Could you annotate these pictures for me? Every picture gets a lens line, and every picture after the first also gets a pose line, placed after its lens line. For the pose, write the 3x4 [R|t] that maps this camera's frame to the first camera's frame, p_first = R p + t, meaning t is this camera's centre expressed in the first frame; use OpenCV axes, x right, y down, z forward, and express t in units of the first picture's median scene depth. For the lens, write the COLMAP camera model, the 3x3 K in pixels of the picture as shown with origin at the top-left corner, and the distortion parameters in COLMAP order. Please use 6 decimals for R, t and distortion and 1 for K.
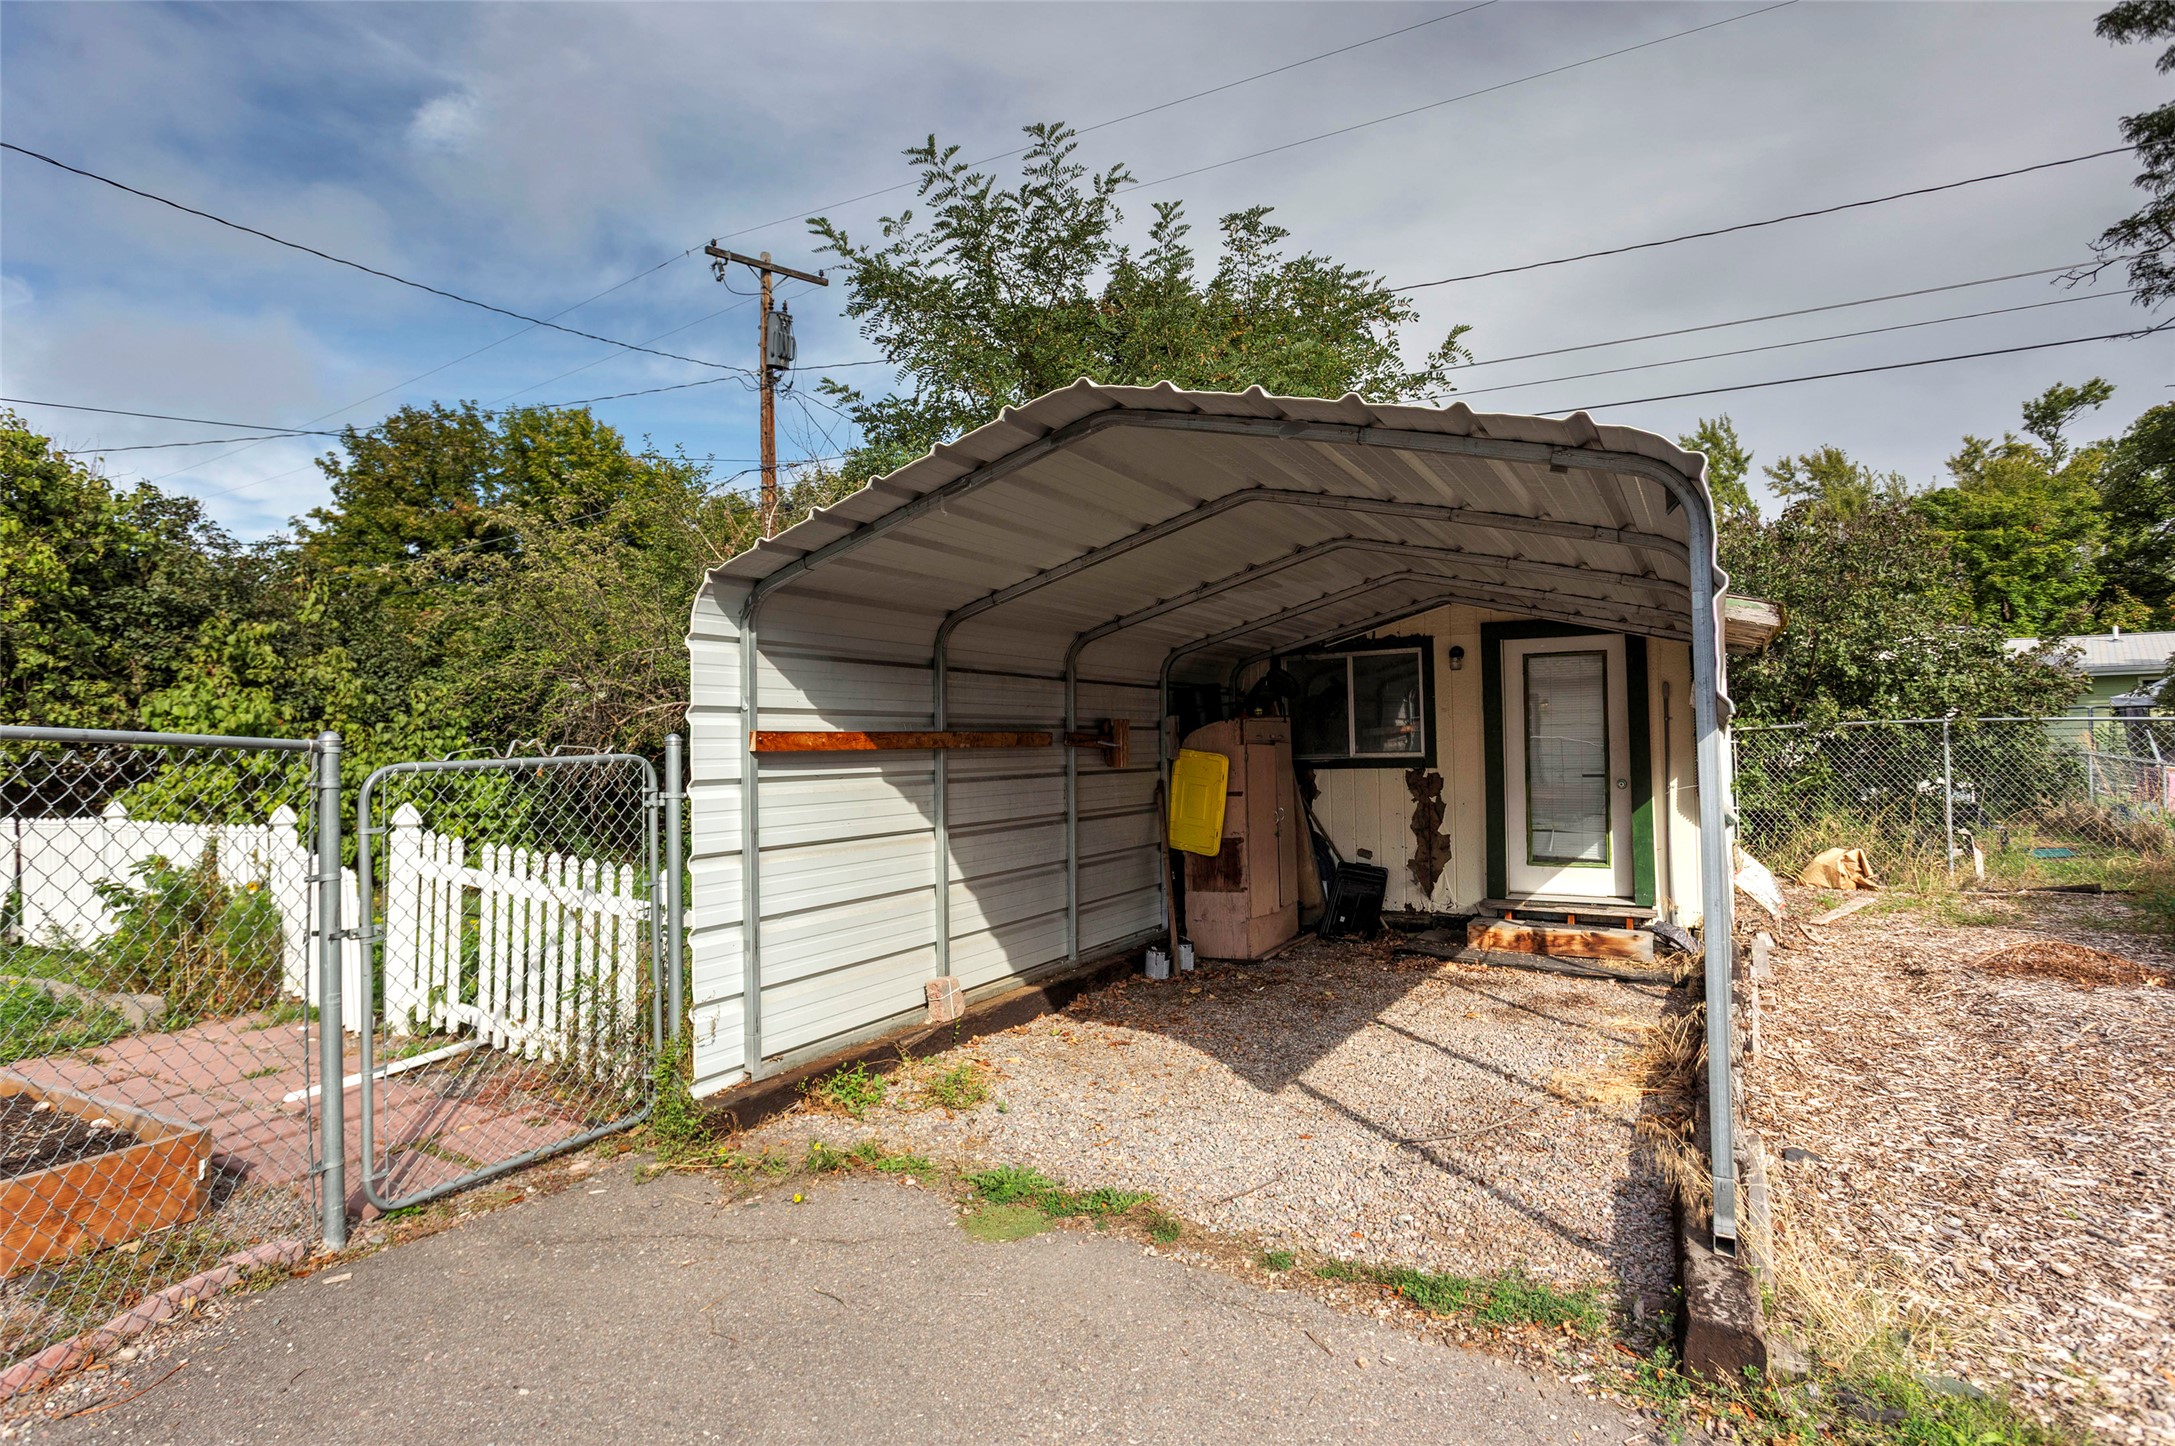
lens RADIAL K [[1092.3, 0, 1087.5], [0, 1092.3, 723.0], [0, 0, 1]] dist [-0.014106, 0.000716]
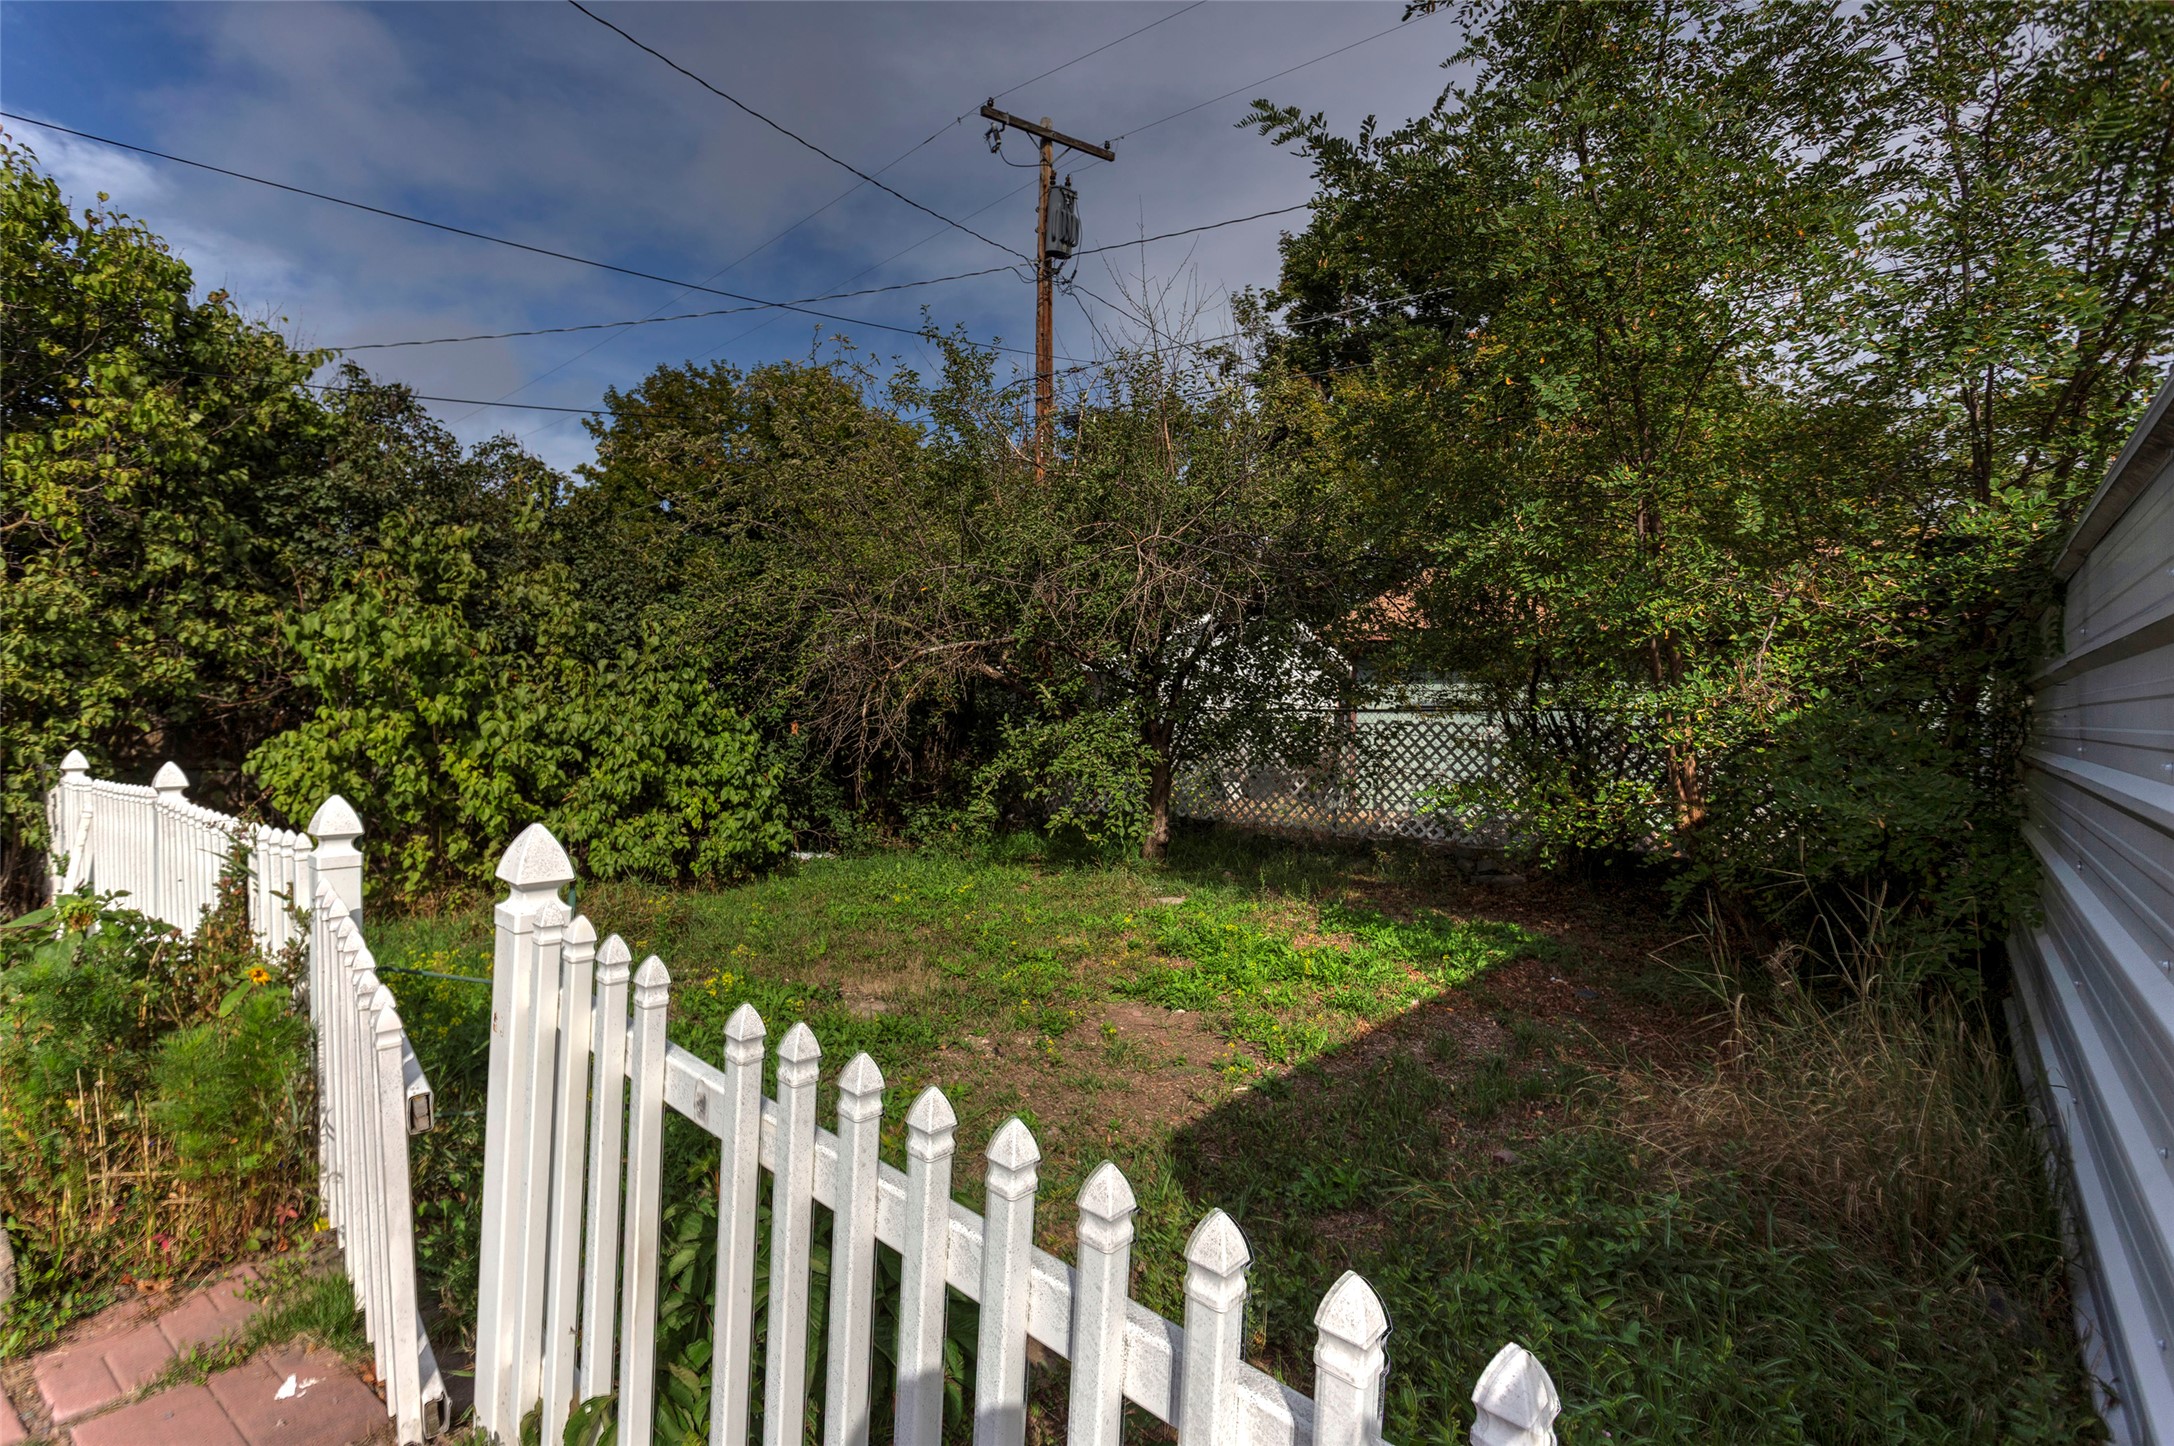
lens RADIAL K [[1020.7, 0, 1071.0], [0, 1020.7, 714.2], [0, 0, 1]] dist [-0.003352, -0.000245]
pose [[0.983189, 0.028465, -0.180359, -0.197316], [-0.024072, 0.999359, 0.026500, 0.011547], [0.180998, -0.021713, 0.983244, 0.353263]]
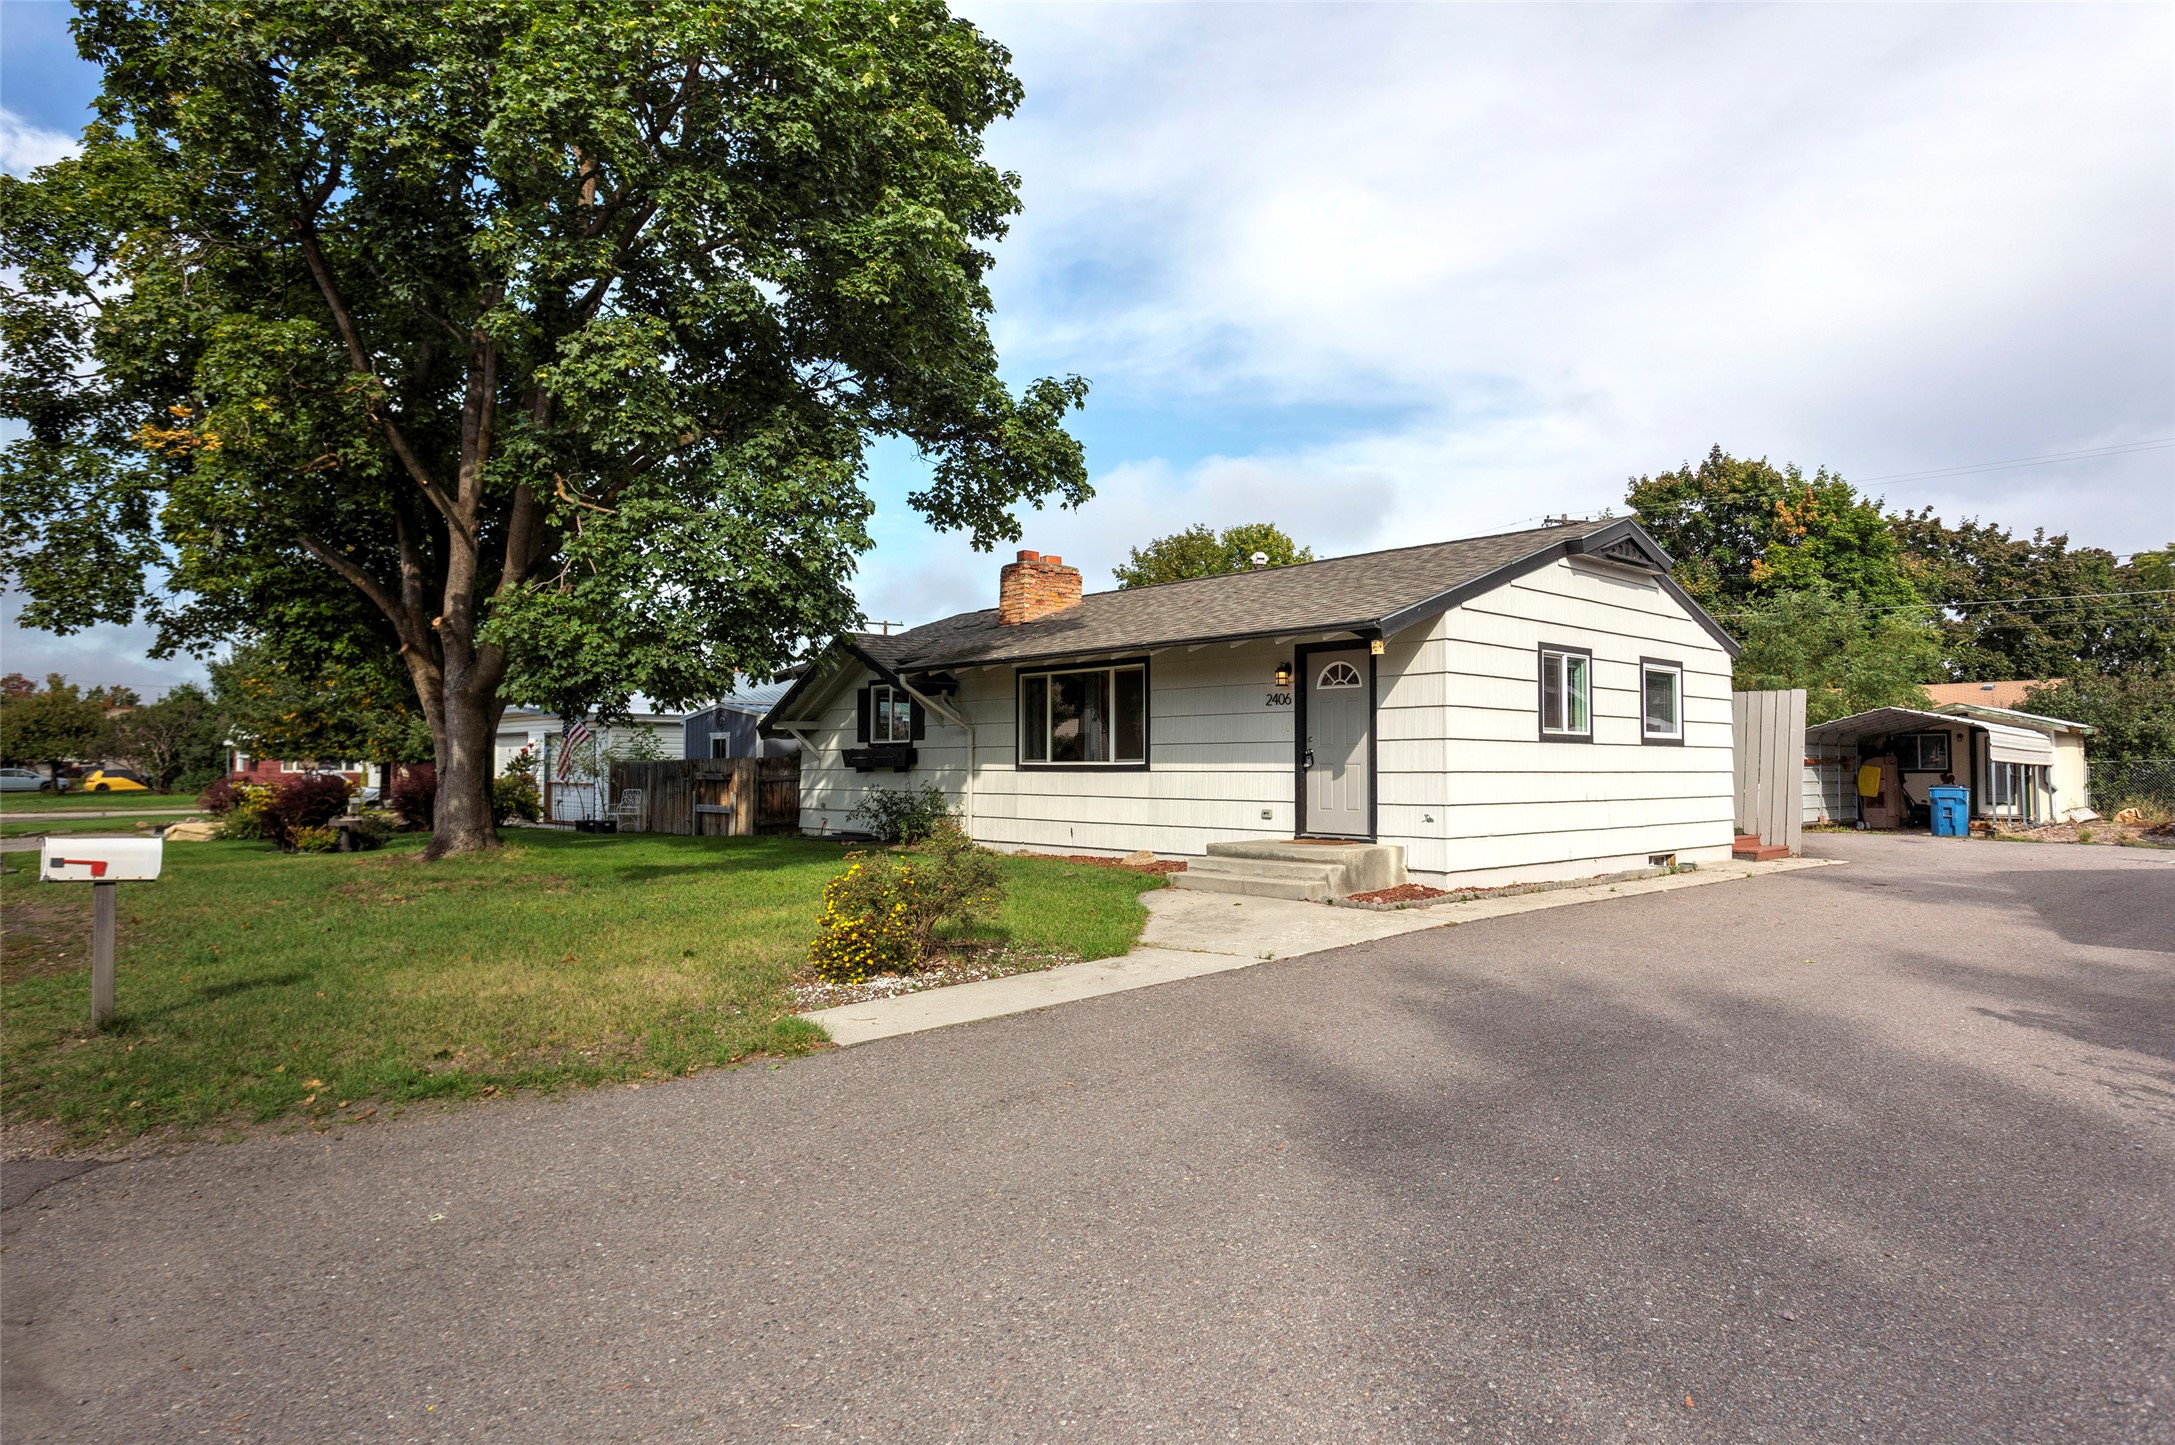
lens RADIAL K [[1300.8, 0, 1087.5], [0, 1300.8, 722.5], [0, 0, 1]] dist [0.007026, 0.000785]
pose [[0.961939, 0.009729, -0.273092, -0.776238], [-0.013601, 0.999832, -0.012290, -0.018114], [0.272927, 0.015537, 0.961909, -2.435971]]
